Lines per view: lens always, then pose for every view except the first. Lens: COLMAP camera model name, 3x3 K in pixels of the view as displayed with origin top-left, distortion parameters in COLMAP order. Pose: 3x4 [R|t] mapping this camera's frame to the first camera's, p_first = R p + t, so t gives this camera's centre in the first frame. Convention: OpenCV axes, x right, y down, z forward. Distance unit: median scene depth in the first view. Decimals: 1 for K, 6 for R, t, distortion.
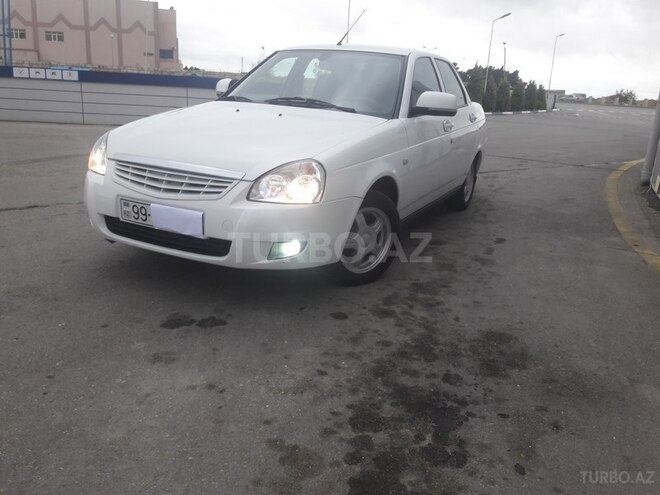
lens RADIAL K [[542.4, 0, 332.2], [0, 542.4, 241.8], [0, 0, 1]] dist [0.031564, -0.075305]
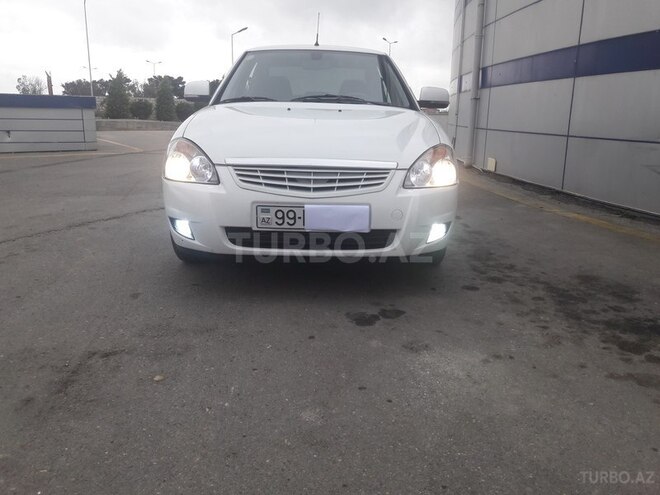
lens RADIAL K [[542.4, 0, 326.3], [0, 542.4, 249.6], [0, 0, 1]] dist [0.031564, -0.075305]
pose [[0.889467, -0.152178, 0.430918, -0.738160], [0.157088, 0.987283, 0.024409, -0.011385], [-0.429152, 0.045981, 0.902061, 0.146960]]
